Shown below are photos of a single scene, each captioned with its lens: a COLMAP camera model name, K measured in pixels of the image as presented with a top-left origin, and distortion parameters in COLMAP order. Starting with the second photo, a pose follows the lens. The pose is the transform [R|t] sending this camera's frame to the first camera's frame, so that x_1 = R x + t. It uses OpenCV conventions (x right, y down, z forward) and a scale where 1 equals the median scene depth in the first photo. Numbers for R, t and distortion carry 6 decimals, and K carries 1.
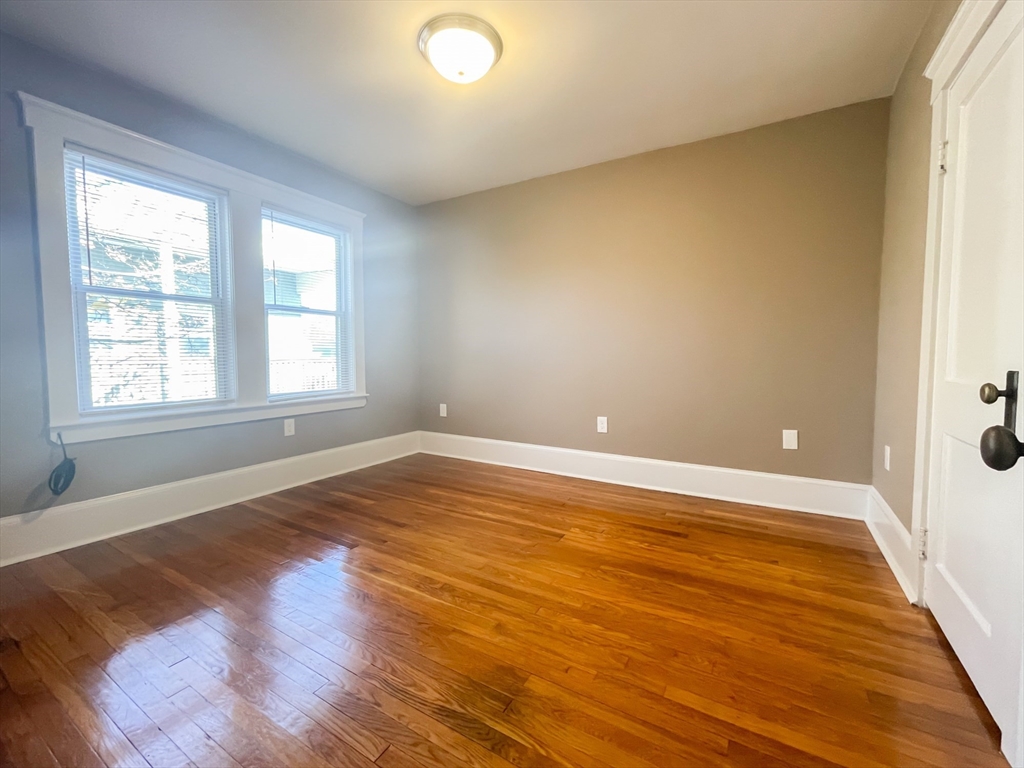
lens RADIAL K [[426.7, 0, 510.6], [0, 426.7, 383.3], [0, 0, 1]] dist [-0.003950, 0.000582]
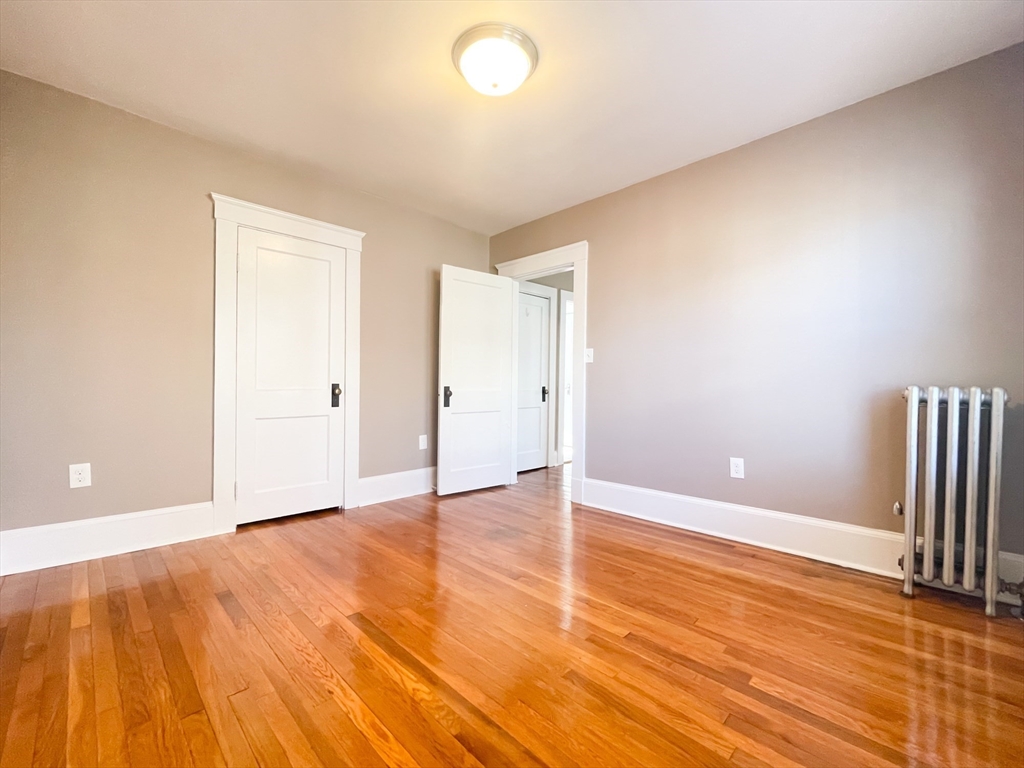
lens RADIAL K [[426.7, 0, 510.6], [0, 426.7, 383.3], [0, 0, 1]] dist [-0.003950, 0.000582]
pose [[-0.969157, -0.008088, 0.246310, -0.388125], [0.006217, 0.998341, 0.057245, -0.104817], [-0.246365, 0.057010, -0.967499, 1.935104]]
